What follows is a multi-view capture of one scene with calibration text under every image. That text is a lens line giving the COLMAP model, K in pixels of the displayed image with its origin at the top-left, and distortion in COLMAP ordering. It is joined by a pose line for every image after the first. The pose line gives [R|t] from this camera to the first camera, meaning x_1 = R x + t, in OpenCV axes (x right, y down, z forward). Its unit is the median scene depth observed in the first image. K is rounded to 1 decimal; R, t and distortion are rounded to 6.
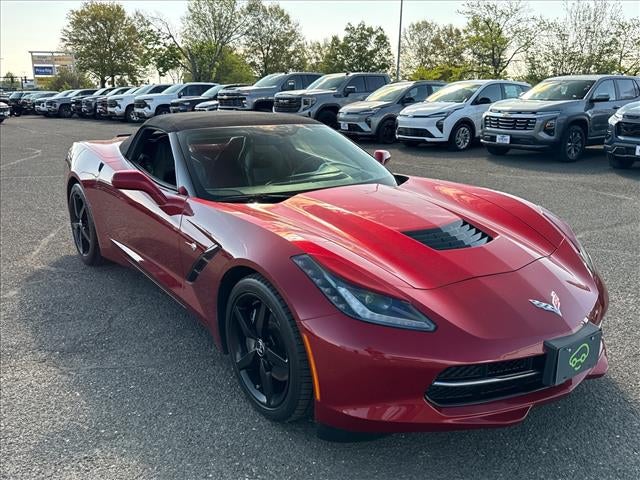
lens RADIAL K [[546.0, 0, 320.8], [0, 546.0, 243.9], [0, 0, 1]] dist [0.007772, -0.021464]
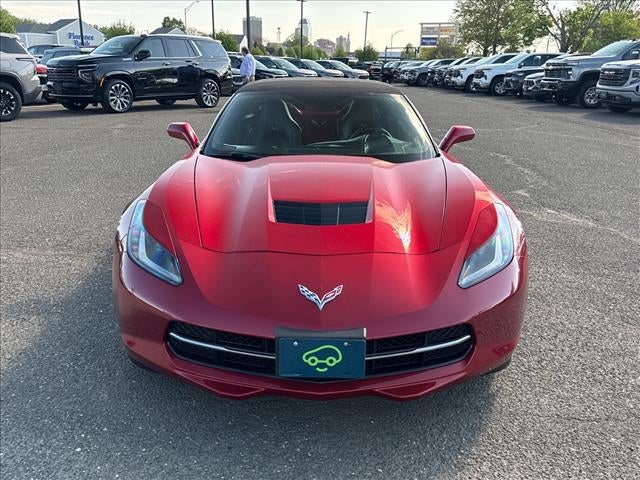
lens RADIAL K [[546.0, 0, 327.4], [0, 546.0, 256.5], [0, 0, 1]] dist [0.007772, -0.021464]
pose [[0.809274, 0.201386, -0.551833, 0.137472], [-0.162433, 0.979488, 0.119243, -0.008585], [0.564527, -0.006864, 0.825386, 0.041688]]
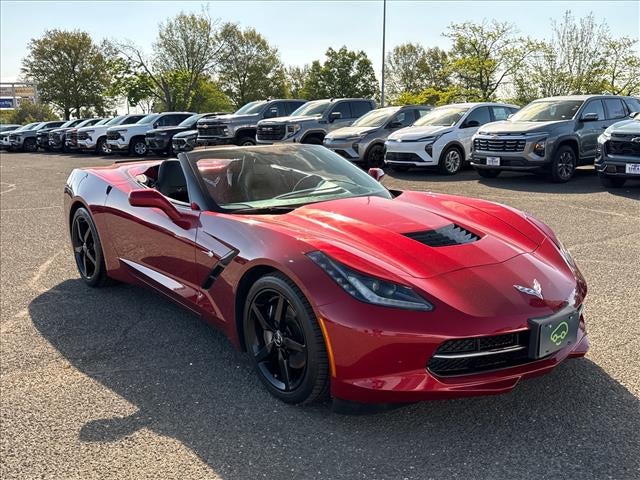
lens RADIAL K [[588.9, 0, 322.5], [0, 588.9, 241.5], [0, 0, 1]] dist [0.007823, 0.000000]
pose [[0.999192, -0.027155, 0.029618, -0.008202], [0.029079, 0.997356, -0.066601, 0.012077], [-0.027731, 0.067409, 0.997340, -0.034490]]
